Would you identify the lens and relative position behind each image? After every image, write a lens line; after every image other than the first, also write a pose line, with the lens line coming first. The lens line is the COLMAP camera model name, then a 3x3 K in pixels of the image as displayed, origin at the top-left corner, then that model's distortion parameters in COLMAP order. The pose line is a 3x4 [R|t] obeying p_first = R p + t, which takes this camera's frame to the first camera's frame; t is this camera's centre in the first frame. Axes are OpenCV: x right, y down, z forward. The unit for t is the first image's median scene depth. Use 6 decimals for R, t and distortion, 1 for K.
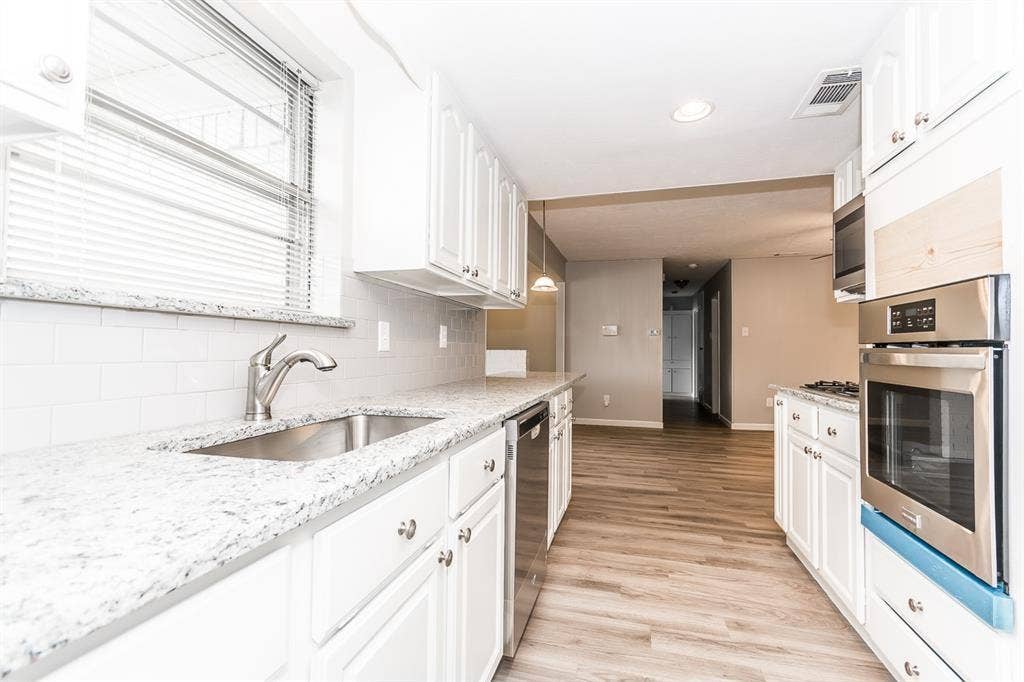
lens RADIAL K [[448.5, 0, 515.5], [0, 448.5, 341.0], [0, 0, 1]] dist [0.004626, 0.000394]
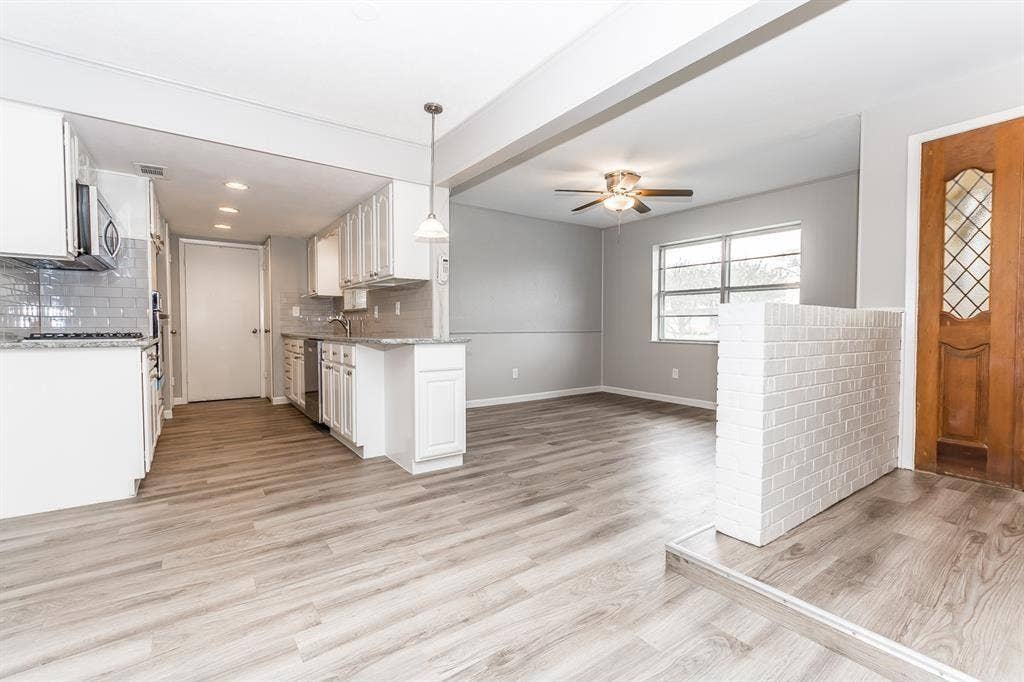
lens RADIAL K [[448.5, 0, 517.1], [0, 448.5, 337.2], [0, 0, 1]] dist [0.004626, 0.000394]
pose [[-0.625282, 0.010142, -0.780333, 0.921831], [0.009174, 0.999942, 0.005646, 0.096004], [0.780345, -0.003629, -0.625339, 2.502836]]
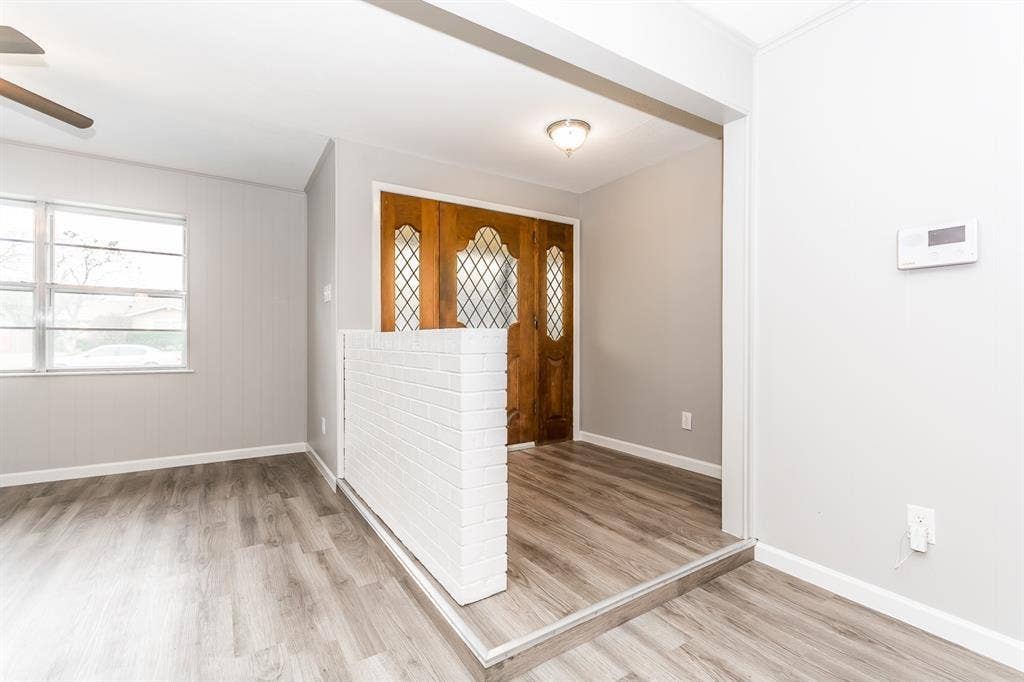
lens RADIAL K [[448.5, 0, 521.0], [0, 448.5, 339.8], [0, 0, 1]] dist [0.004626, 0.000394]
pose [[0.744832, -0.009624, -0.667183, 0.566927], [0.017444, 0.999835, 0.005051, 0.062901], [0.667024, -0.015401, 0.744877, 1.840036]]
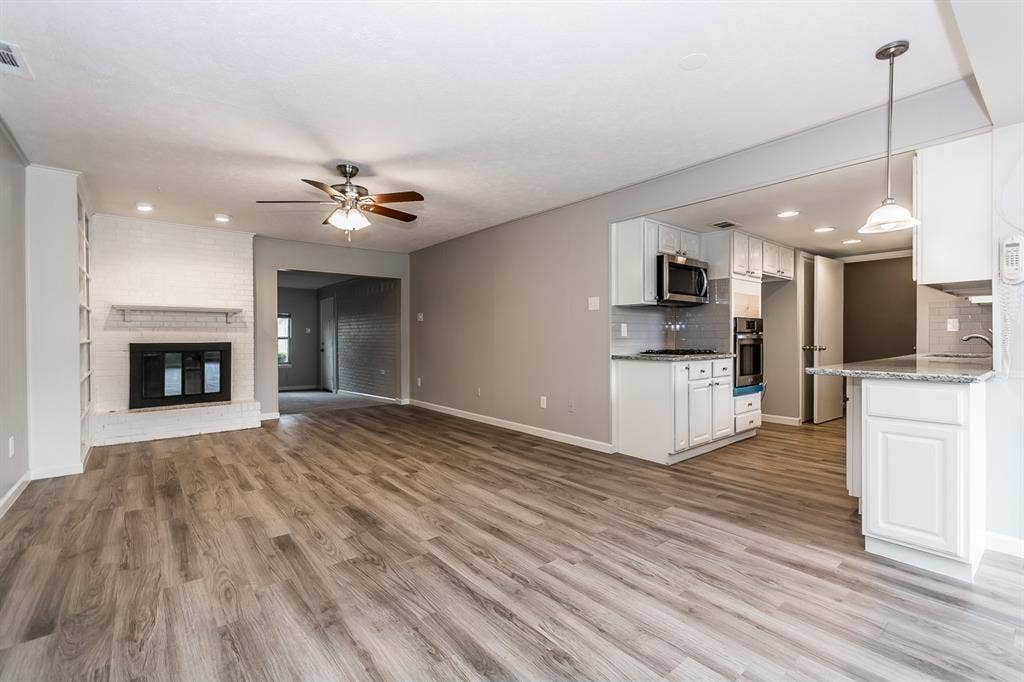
lens RADIAL K [[448.5, 0, 508.6], [0, 448.5, 338.8], [0, 0, 1]] dist [0.004626, 0.000394]
pose [[-0.811964, -0.008884, 0.583640, 0.187198], [-0.014535, 0.999882, -0.005002, 0.054289], [-0.583526, -0.012544, -0.811997, 2.701442]]
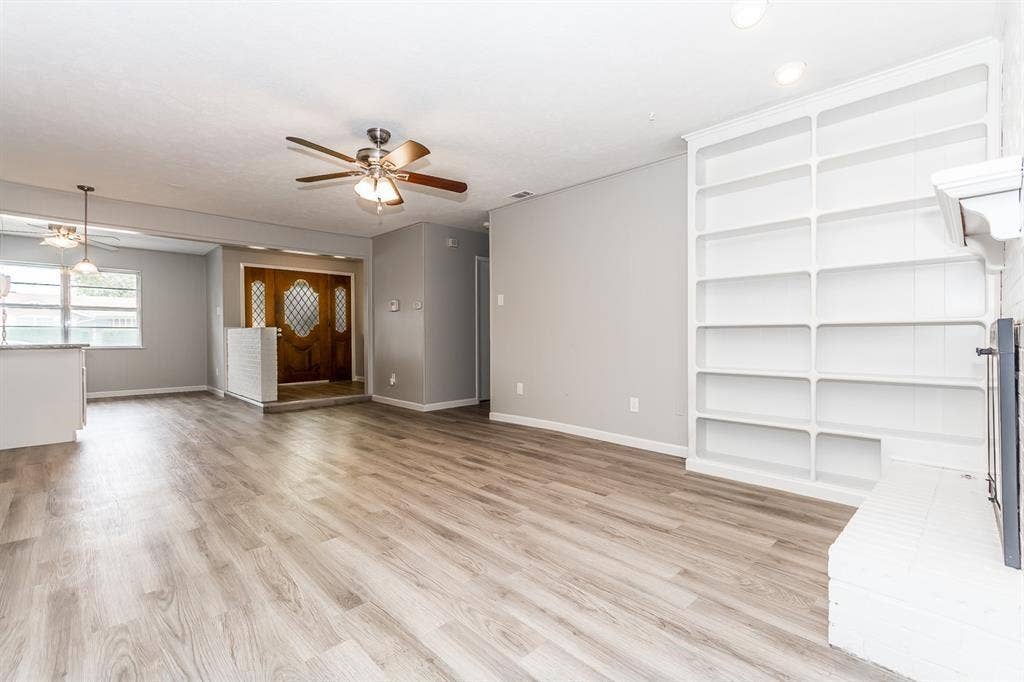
lens RADIAL K [[448.5, 0, 517.7], [0, 448.5, 338.2], [0, 0, 1]] dist [0.004626, 0.000394]
pose [[0.866227, -0.006647, -0.499606, 2.557601], [0.018909, 0.999631, 0.019485, 0.080286], [0.499293, -0.026325, 0.866033, 0.803163]]
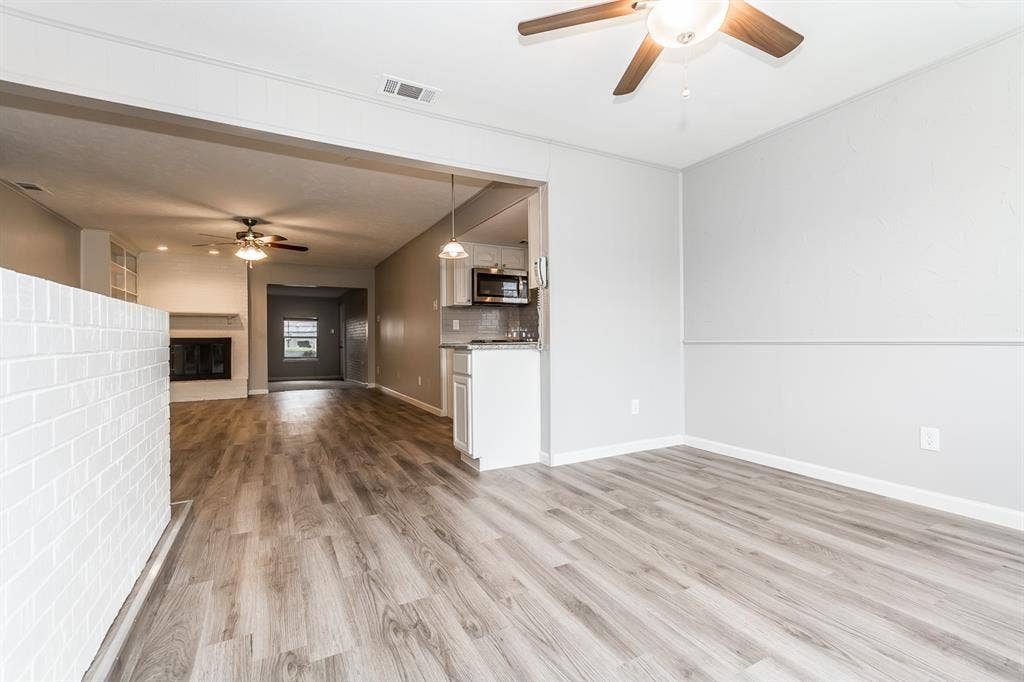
lens RADIAL K [[448.5, 0, 512.6], [0, 448.5, 343.5], [0, 0, 1]] dist [0.004626, 0.000394]
pose [[-0.683057, -0.008844, 0.730312, -1.080352], [-0.010392, 0.999943, 0.002389, 0.094121], [-0.730291, -0.005957, -0.683110, 2.387577]]
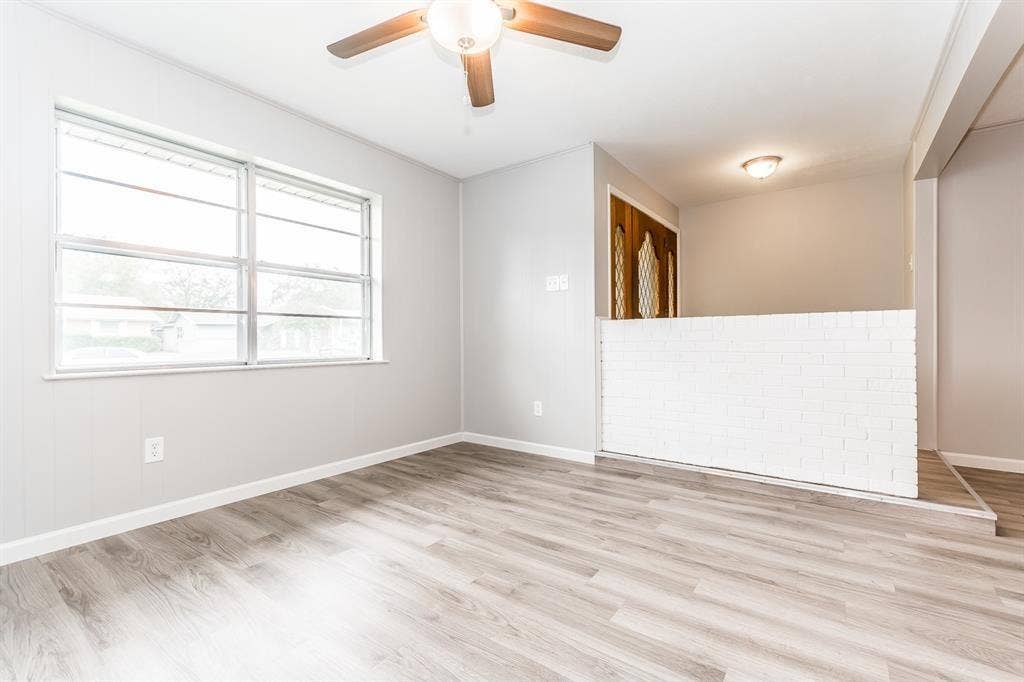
lens RADIAL K [[448.5, 0, 517.4], [0, 448.5, 337.6], [0, 0, 1]] dist [0.004626, 0.000394]
pose [[0.933918, -0.013535, -0.357232, -0.409132], [0.020403, 0.999672, 0.015465, 0.069912], [0.356906, -0.021732, 0.933888, 1.030015]]
